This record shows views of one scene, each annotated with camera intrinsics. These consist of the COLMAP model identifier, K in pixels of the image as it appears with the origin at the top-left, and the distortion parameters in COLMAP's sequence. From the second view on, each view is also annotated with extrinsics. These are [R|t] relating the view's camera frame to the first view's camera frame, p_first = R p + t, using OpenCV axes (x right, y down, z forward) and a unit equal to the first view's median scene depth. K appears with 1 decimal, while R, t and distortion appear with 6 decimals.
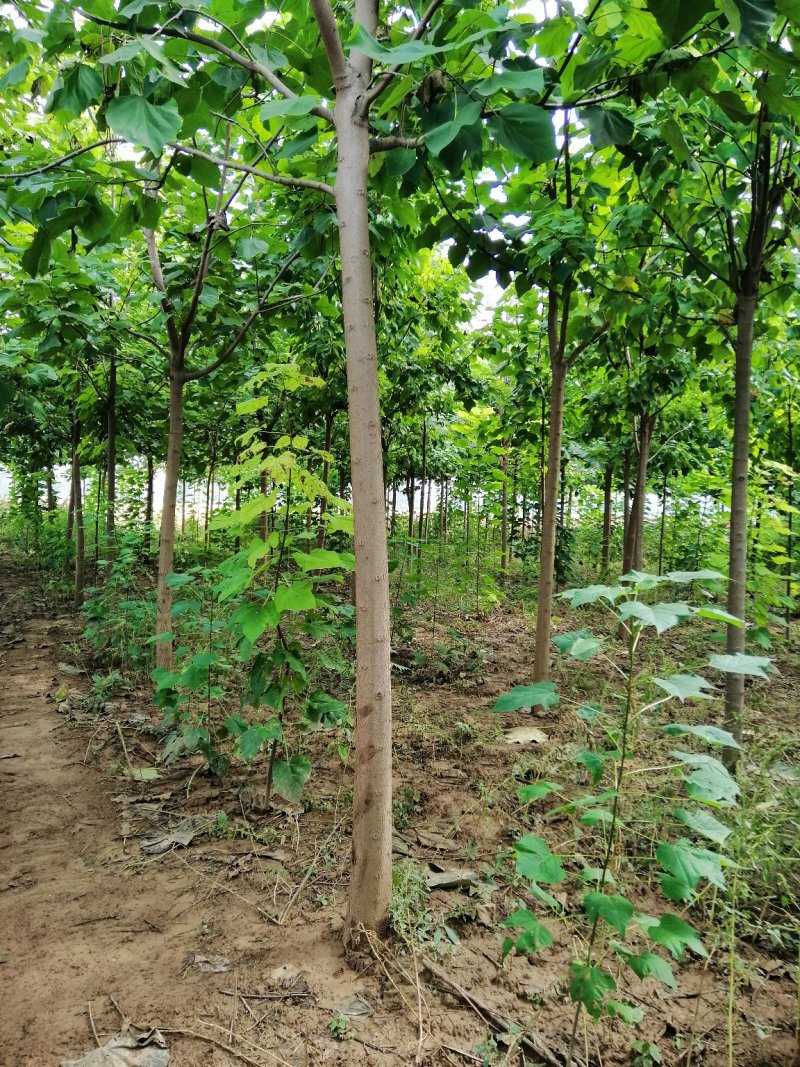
lens RADIAL K [[808.0, 0, 407.1], [0, 808.0, 532.2], [0, 0, 1]] dist [0.066887, -0.067036]
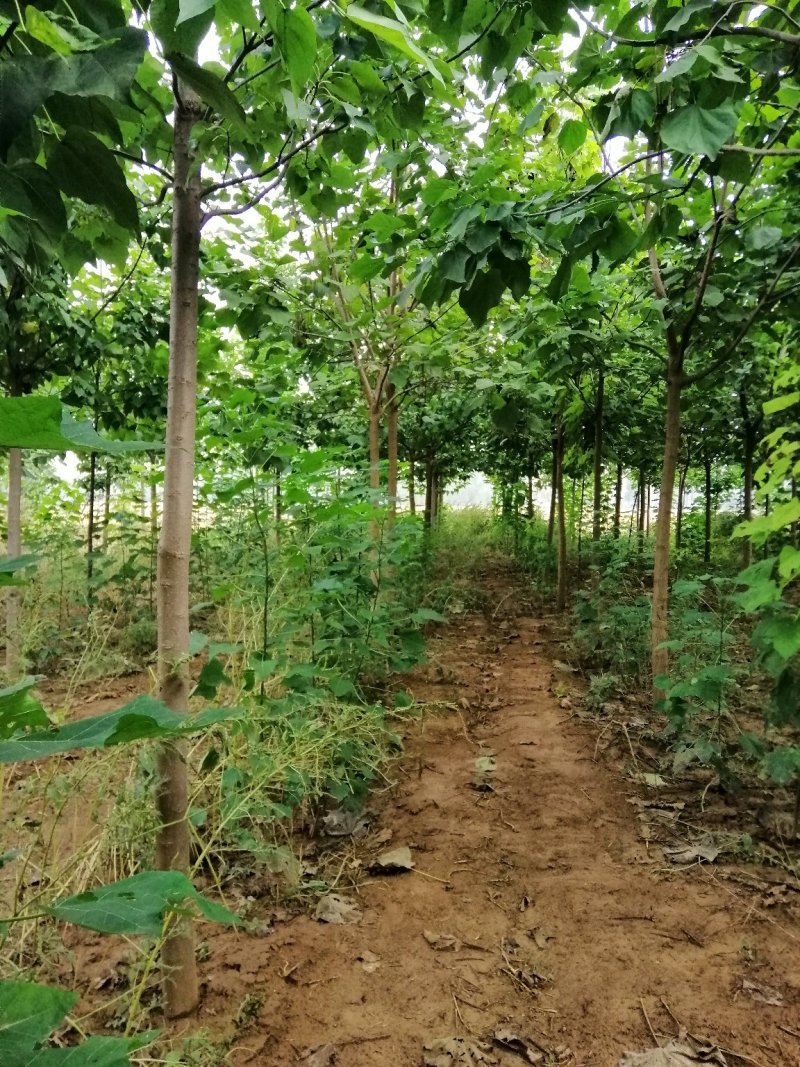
lens RADIAL K [[808.0, 0, 407.1], [0, 808.0, 532.2], [0, 0, 1]] dist [0.066887, -0.067036]
pose [[0.874516, 0.000367, -0.484997, -0.104356], [-0.002167, 0.999993, -0.003151, -0.005136], [0.484993, 0.003807, 0.874510, -0.029406]]
